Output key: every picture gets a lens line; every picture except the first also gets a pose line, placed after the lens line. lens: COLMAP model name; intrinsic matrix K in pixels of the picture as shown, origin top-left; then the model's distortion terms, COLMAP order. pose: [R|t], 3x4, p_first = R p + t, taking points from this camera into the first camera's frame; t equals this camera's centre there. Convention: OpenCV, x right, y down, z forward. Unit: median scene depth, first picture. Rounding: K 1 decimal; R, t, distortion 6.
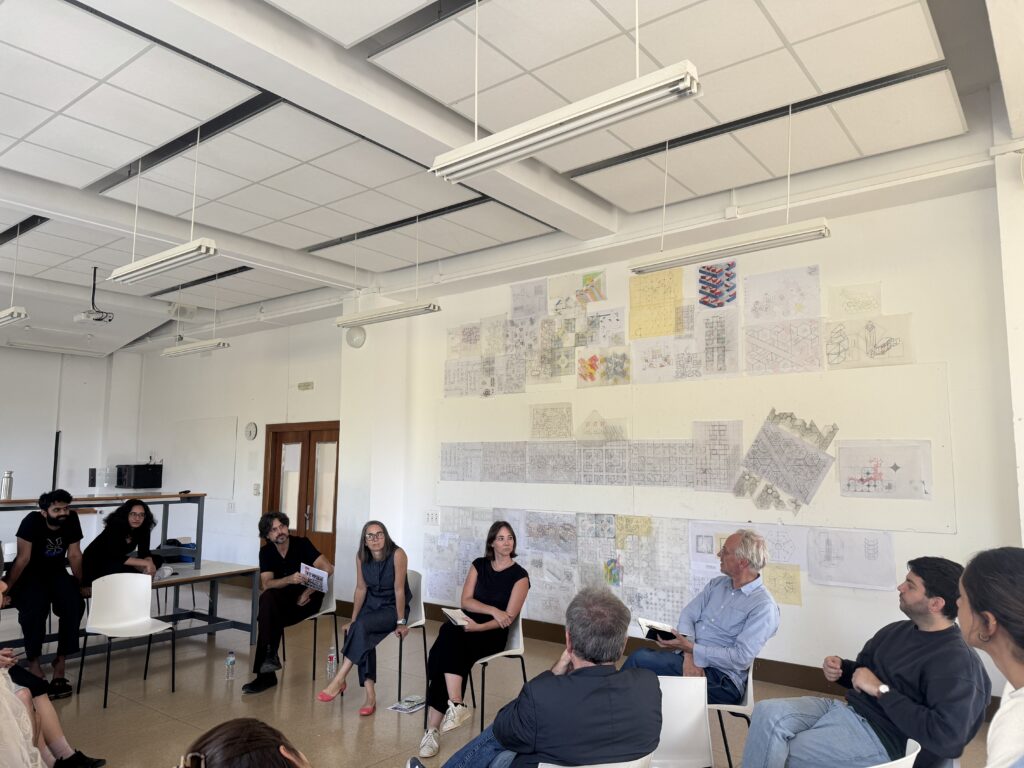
lens RADIAL K [[722.9, 0, 512.8], [0, 722.9, 381.2], [0, 0, 1]] dist [0.164735, -0.003049]
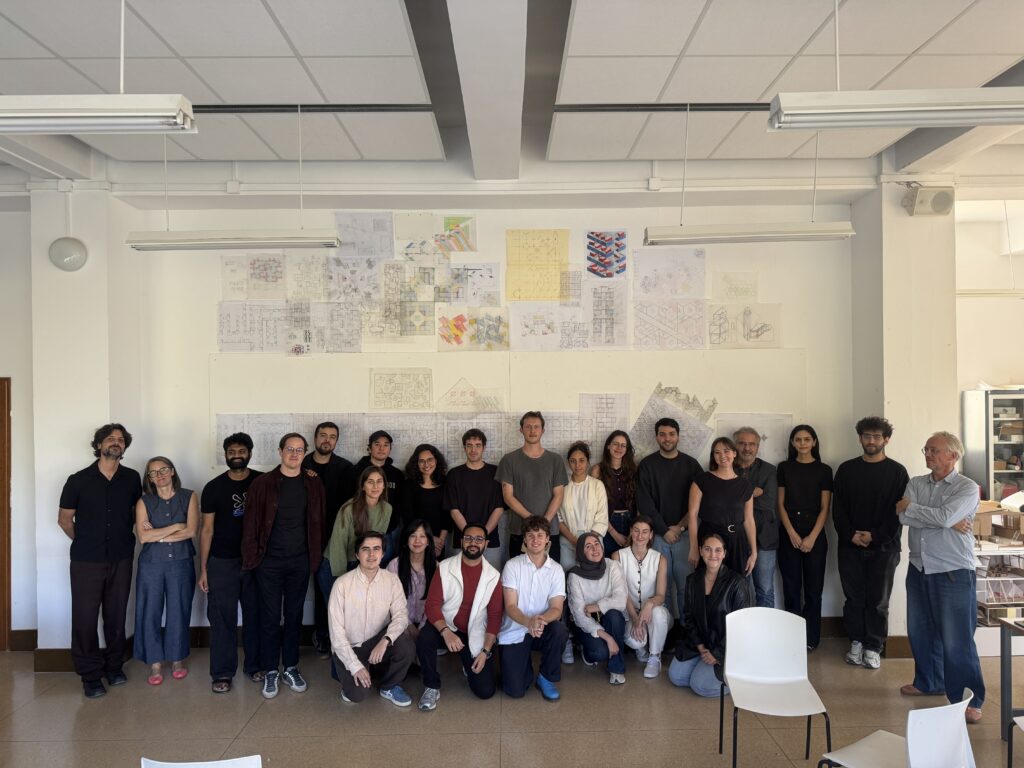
lens RADIAL K [[722.9, 0, 513.3], [0, 722.9, 391.1], [0, 0, 1]] dist [0.164735, -0.003049]
pose [[0.783174, -0.004067, 0.621789, -0.399839], [-0.060304, 0.994768, 0.082463, -0.021114], [-0.618871, -0.102079, 0.778832, 0.289601]]
